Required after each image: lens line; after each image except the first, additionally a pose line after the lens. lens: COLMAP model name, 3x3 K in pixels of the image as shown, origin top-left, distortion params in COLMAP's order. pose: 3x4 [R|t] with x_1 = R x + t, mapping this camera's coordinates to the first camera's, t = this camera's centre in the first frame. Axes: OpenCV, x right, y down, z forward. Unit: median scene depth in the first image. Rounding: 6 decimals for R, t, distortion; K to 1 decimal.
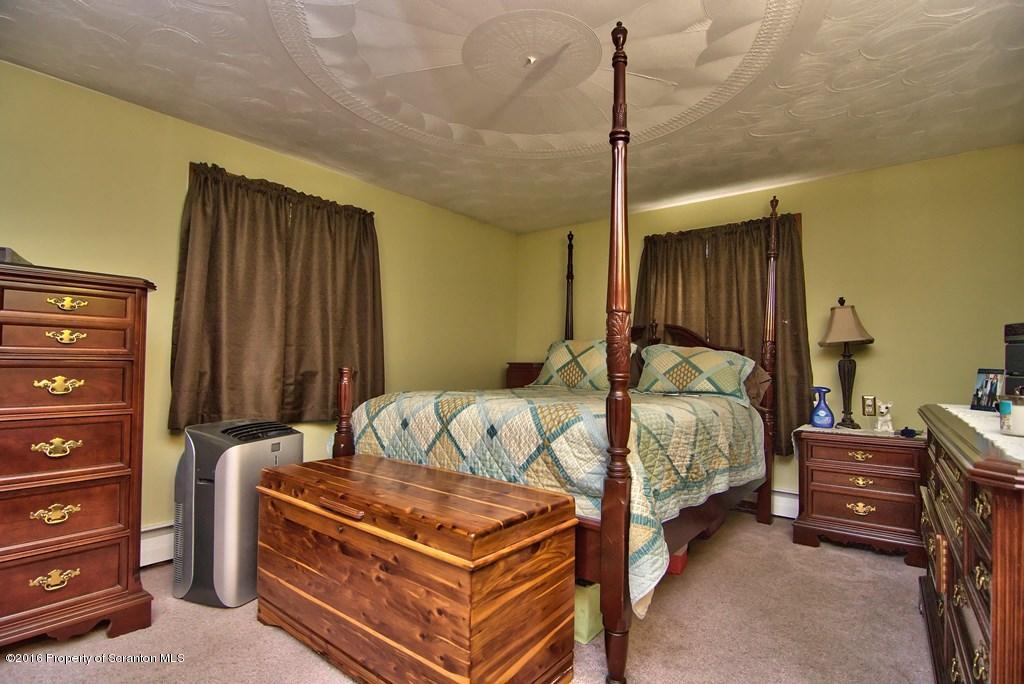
lens RADIAL K [[492.6, 0, 519.0], [0, 492.6, 348.7], [0, 0, 1]] dist [-0.009522, -0.006987]
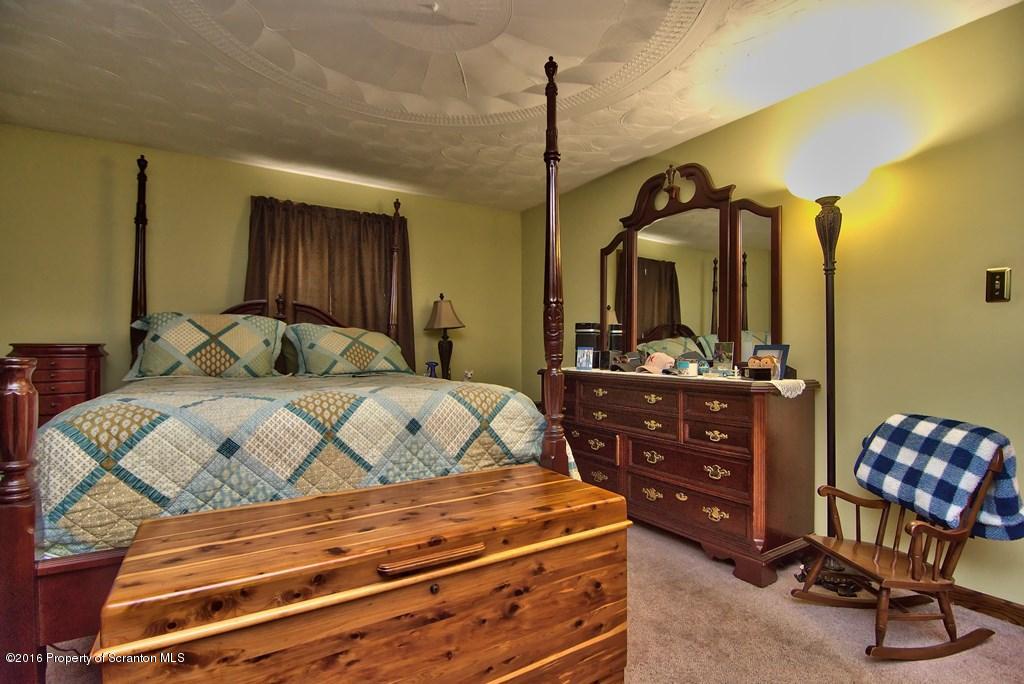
lens RADIAL K [[492.6, 0, 519.0], [0, 492.6, 348.7], [0, 0, 1]] dist [-0.009522, -0.006987]
pose [[0.335351, -0.013810, 0.941992, -0.611450], [-0.028038, 0.999303, 0.024631, 0.006197], [-0.941676, -0.034671, 0.334730, 0.422997]]
